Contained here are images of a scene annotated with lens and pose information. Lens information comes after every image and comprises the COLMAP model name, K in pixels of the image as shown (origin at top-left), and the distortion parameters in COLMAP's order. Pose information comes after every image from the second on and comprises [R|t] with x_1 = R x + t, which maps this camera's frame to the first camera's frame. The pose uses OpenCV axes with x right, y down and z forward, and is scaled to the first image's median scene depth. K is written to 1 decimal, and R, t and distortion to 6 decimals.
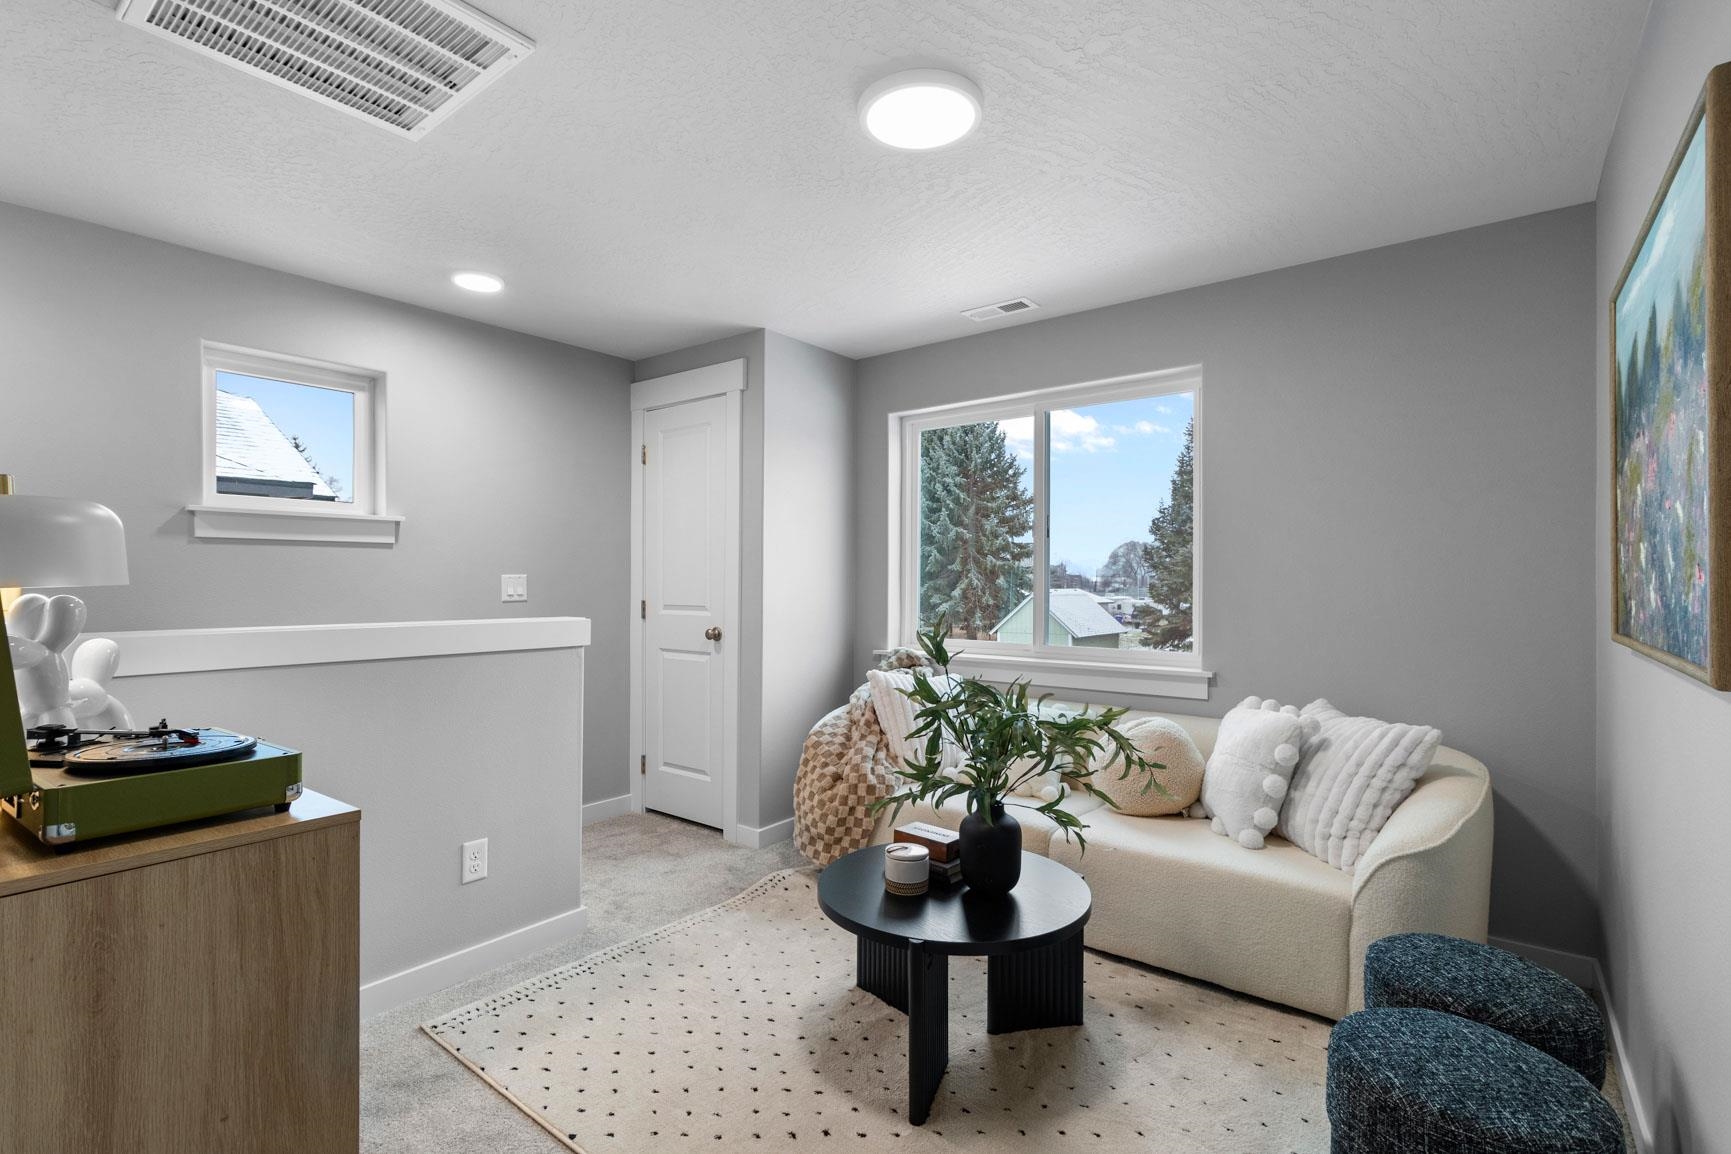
lens RADIAL K [[813.4, 0, 860.6], [0, 813.4, 588.1], [0, 0, 1]] dist [0.001051, 0.000216]
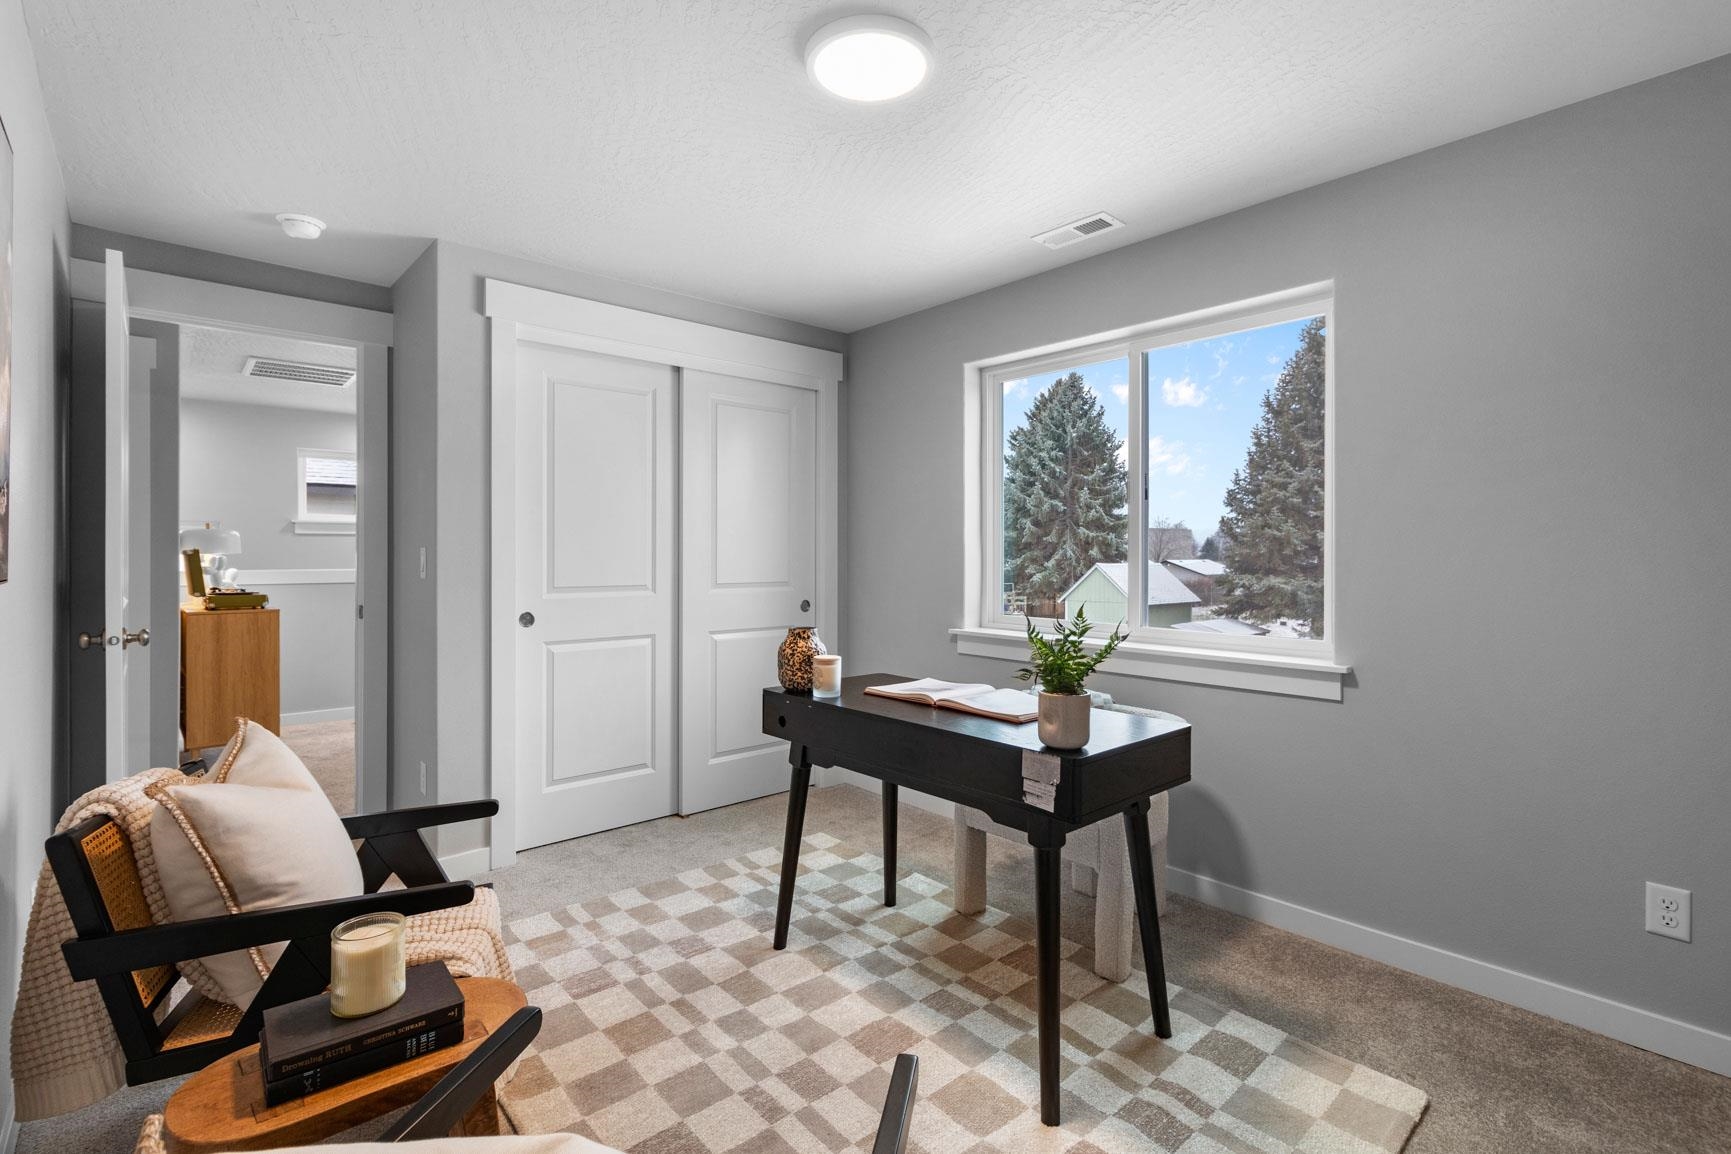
lens RADIAL K [[818.2, 0, 865.0], [0, 818.2, 559.4], [0, 0, 1]] dist [0.018154, 0.000255]
pose [[0.982414, -0.000230, -0.186714, 0.079973], [0.000203, 1.000000, -0.000161, 0.000794], [0.186714, 0.000120, 0.982414, -0.066094]]
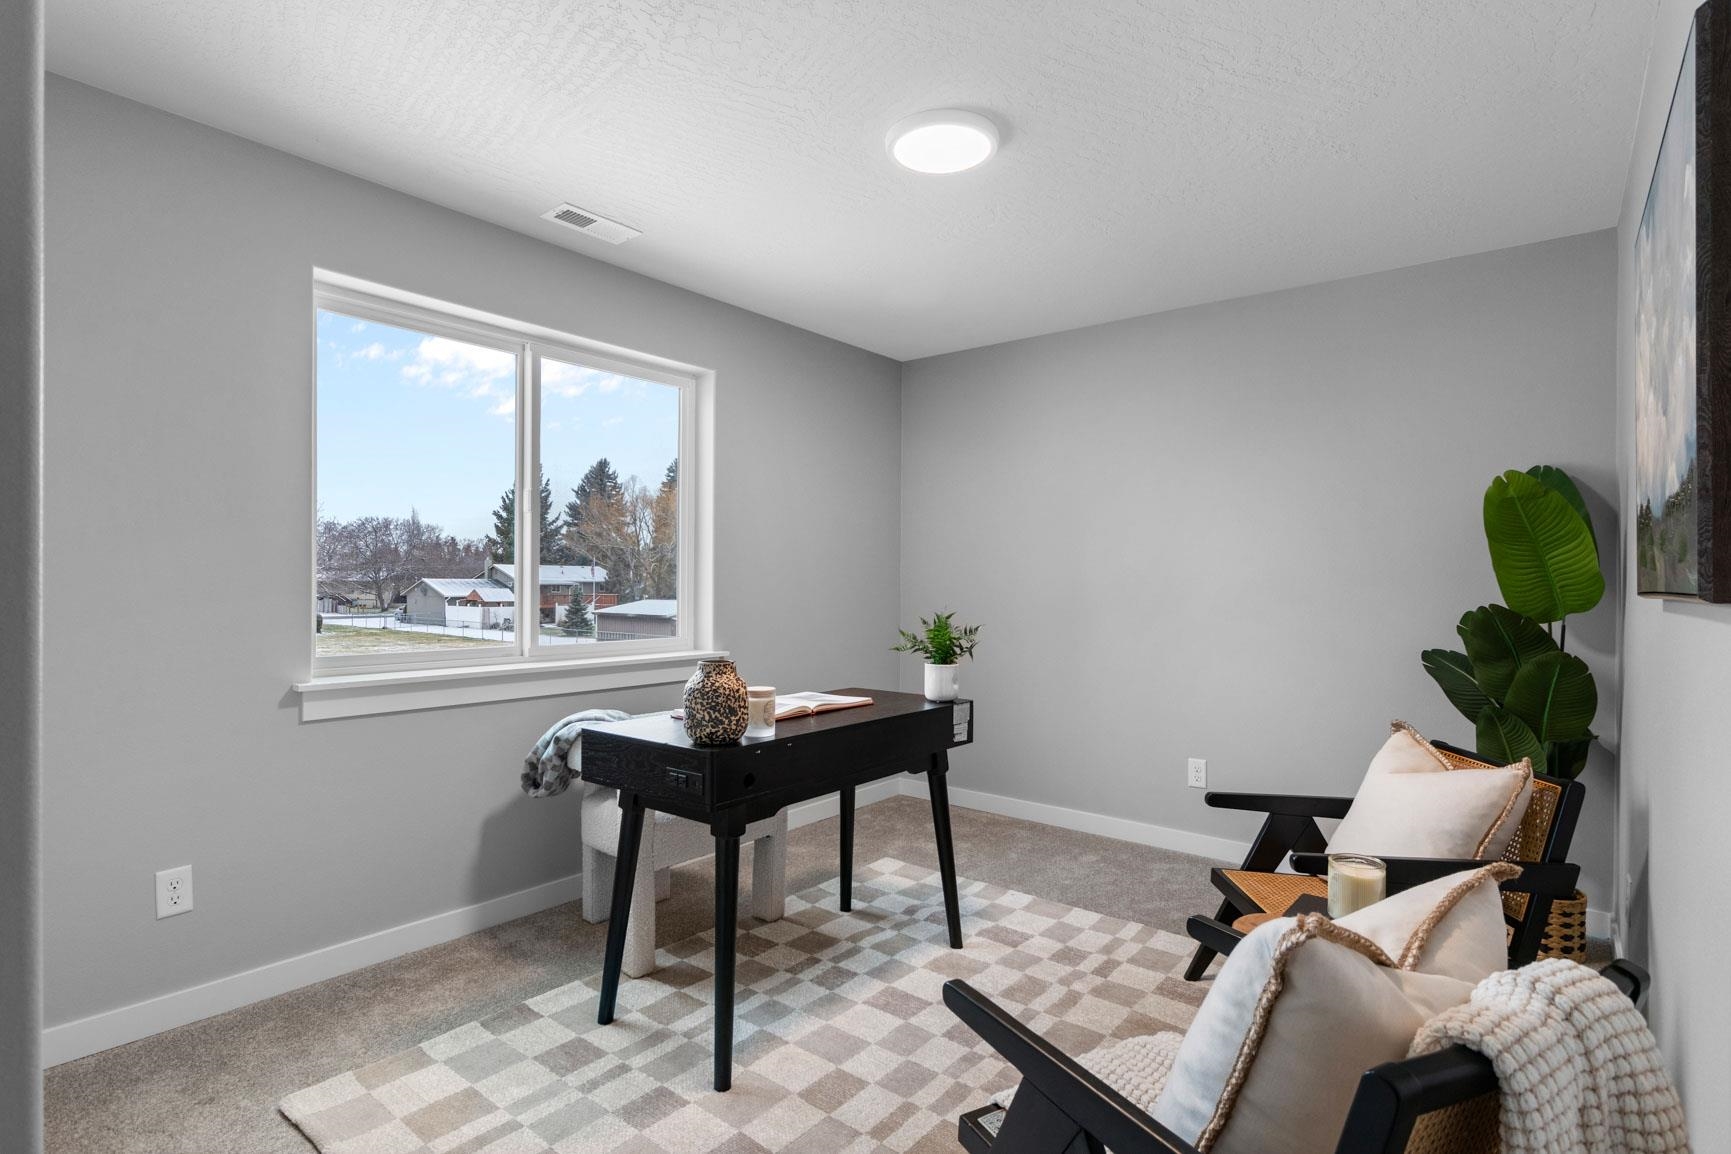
lens RADIAL K [[839.7, 0, 861.4], [0, 839.7, 572.5], [0, 0, 1]] dist [-0.001978, -0.000400]
pose [[0.027838, -0.003334, 0.999607, -0.748022], [-0.003880, 0.999987, 0.003443, -0.002075], [-0.999605, -0.003975, 0.027825, 0.577530]]
